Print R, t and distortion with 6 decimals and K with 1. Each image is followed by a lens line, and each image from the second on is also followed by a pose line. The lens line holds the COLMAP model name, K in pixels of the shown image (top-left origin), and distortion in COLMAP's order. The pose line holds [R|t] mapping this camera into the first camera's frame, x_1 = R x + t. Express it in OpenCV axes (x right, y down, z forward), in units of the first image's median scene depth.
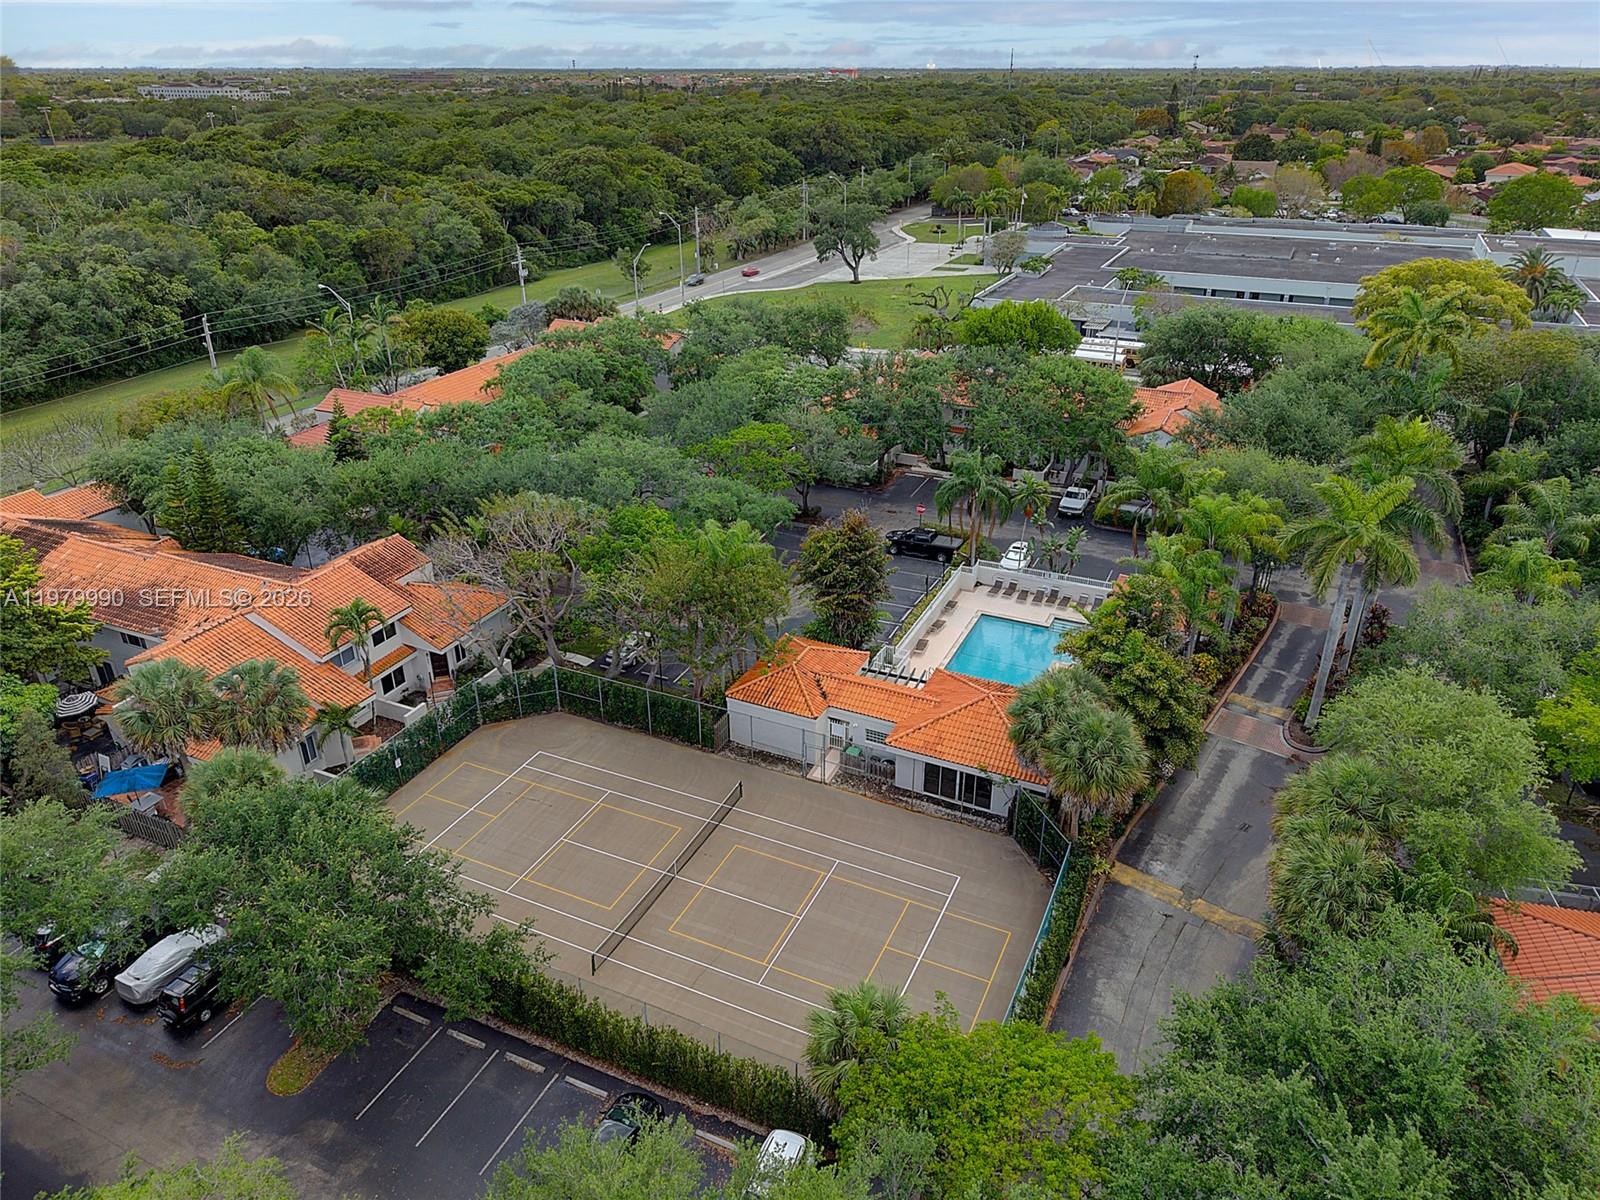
lens RADIAL K [[1055.7, 0, 800.0], [0, 1055.7, 600.0], [0, 0, 1]] dist [0.055008, -0.075018]
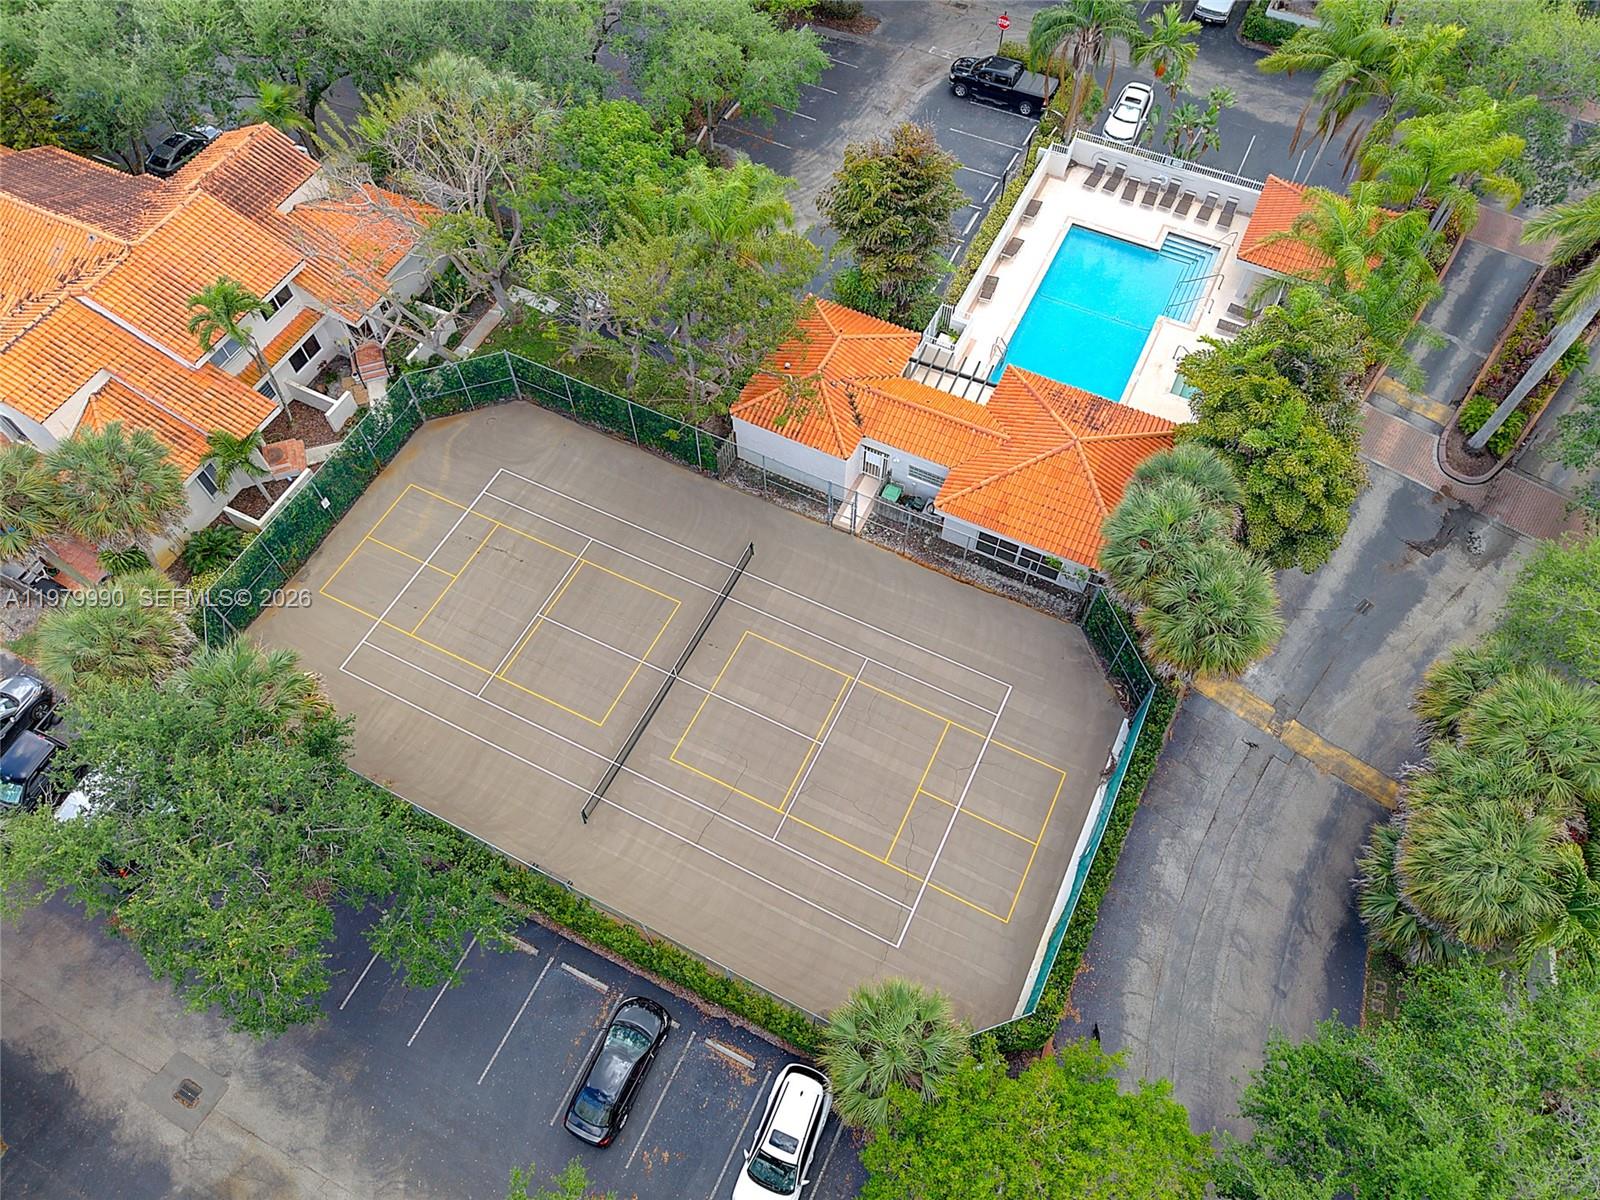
lens RADIAL K [[1055.7, 0, 800.0], [0, 1055.7, 600.0], [0, 0, 1]] dist [0.055008, -0.075018]
pose [[0.999707, 0.020703, -0.012541, -0.007728], [-0.010715, 0.843078, 0.537685, -0.221603], [0.021705, -0.537393, 0.843052, 0.289708]]
